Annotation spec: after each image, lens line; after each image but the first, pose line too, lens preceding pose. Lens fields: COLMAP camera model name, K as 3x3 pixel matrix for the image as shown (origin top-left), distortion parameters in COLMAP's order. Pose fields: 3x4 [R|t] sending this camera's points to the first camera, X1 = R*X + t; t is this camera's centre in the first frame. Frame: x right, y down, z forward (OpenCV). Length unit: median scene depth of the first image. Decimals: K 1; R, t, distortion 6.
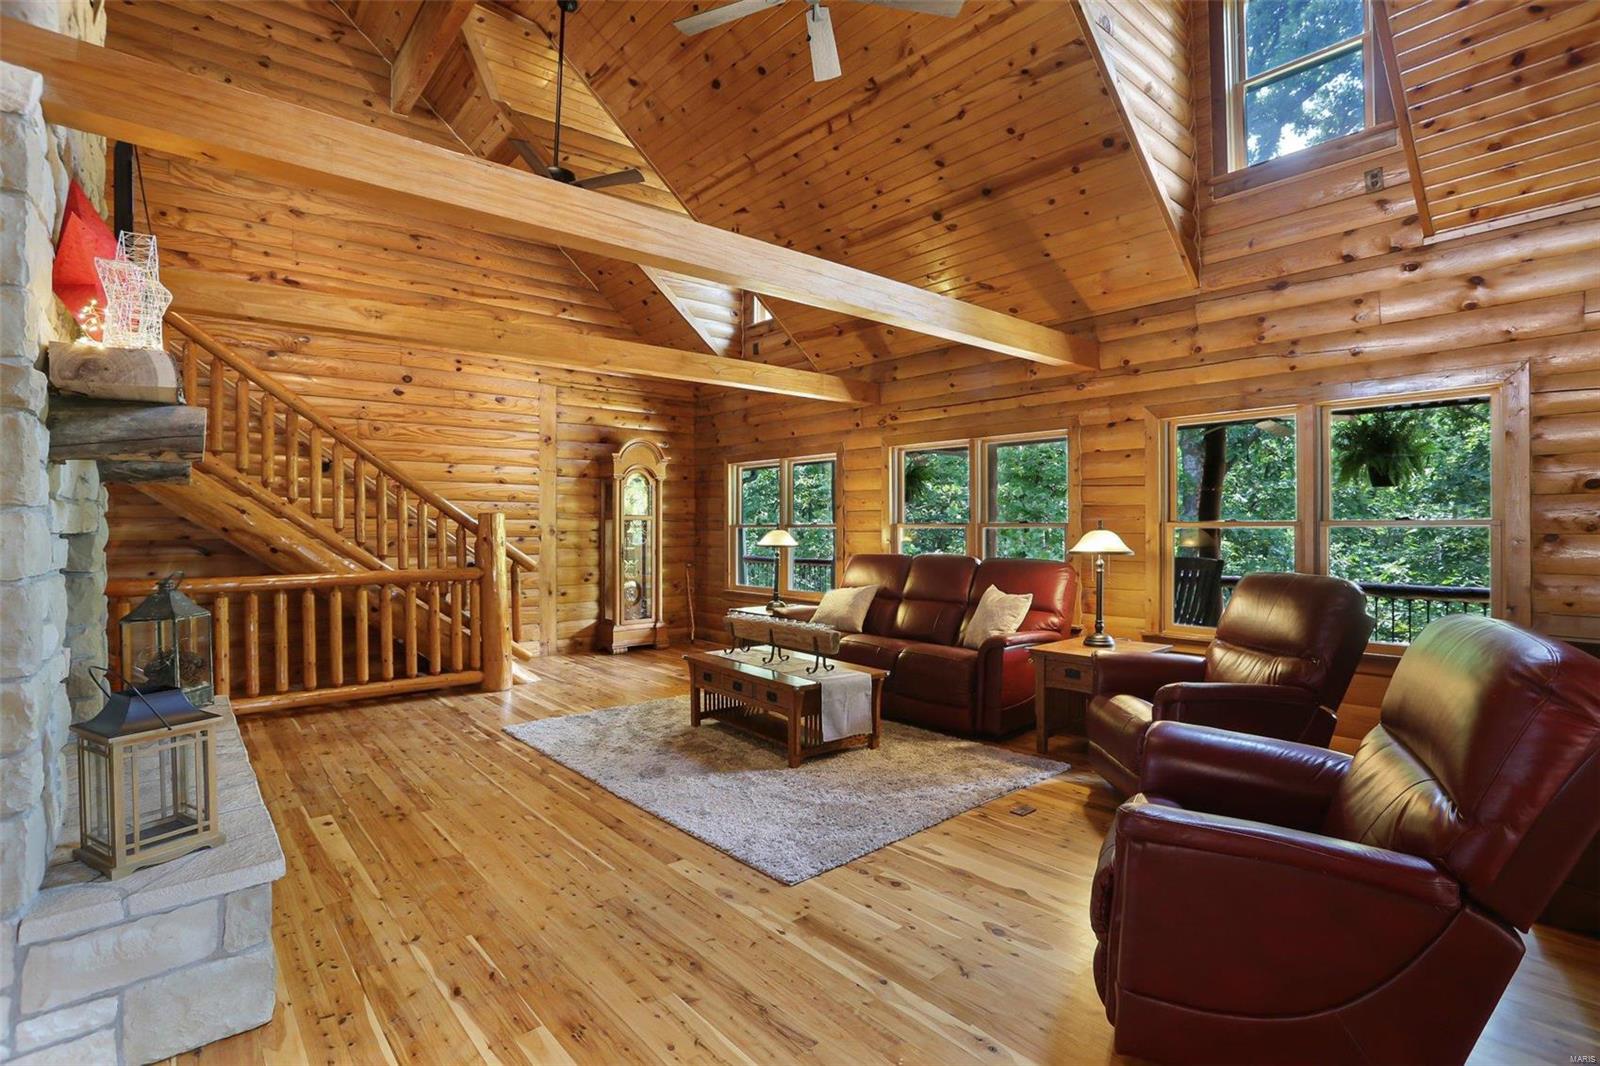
lens RADIAL K [[768.4, 0, 804.7], [0, 768.4, 527.4], [0, 0, 1]] dist [-0.041431, 0.009180]
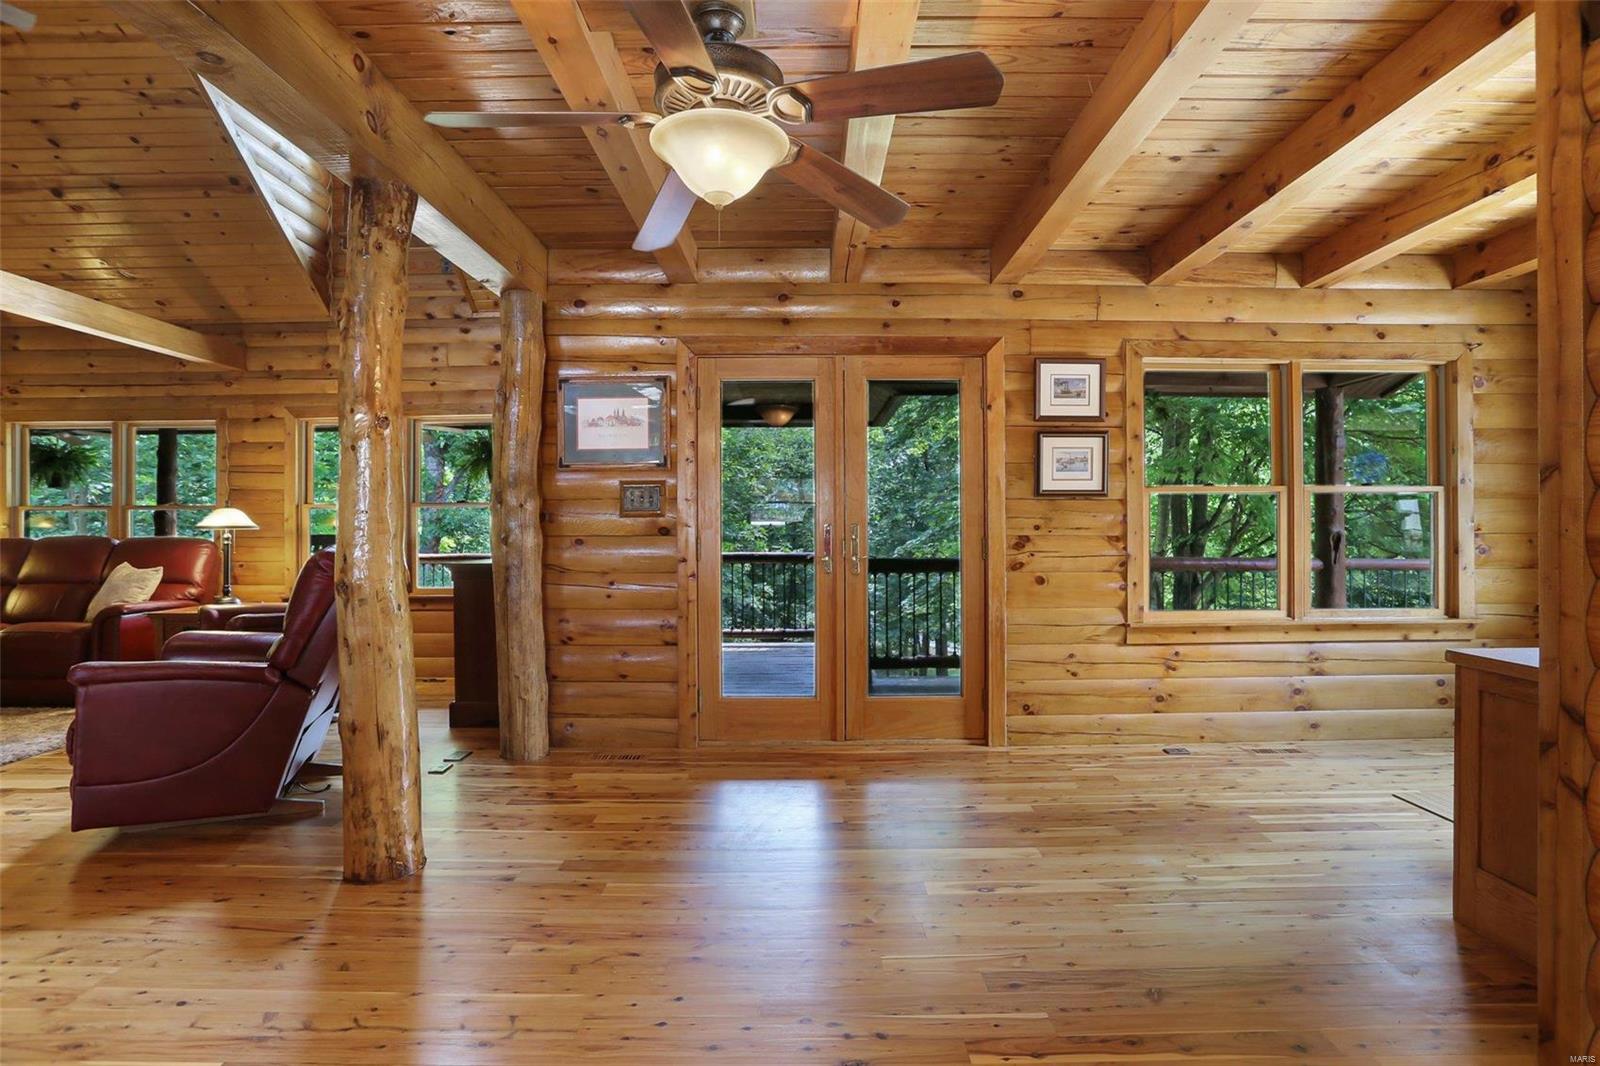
lens RADIAL K [[768.4, 0, 834.0], [0, 768.4, 526.5], [0, 0, 1]] dist [-0.041431, 0.009180]
pose [[0.646950, -0.014342, 0.762398, 0.100458], [0.010995, 0.999895, 0.009479, 0.028098], [-0.762453, 0.002250, 0.647039, -0.429534]]
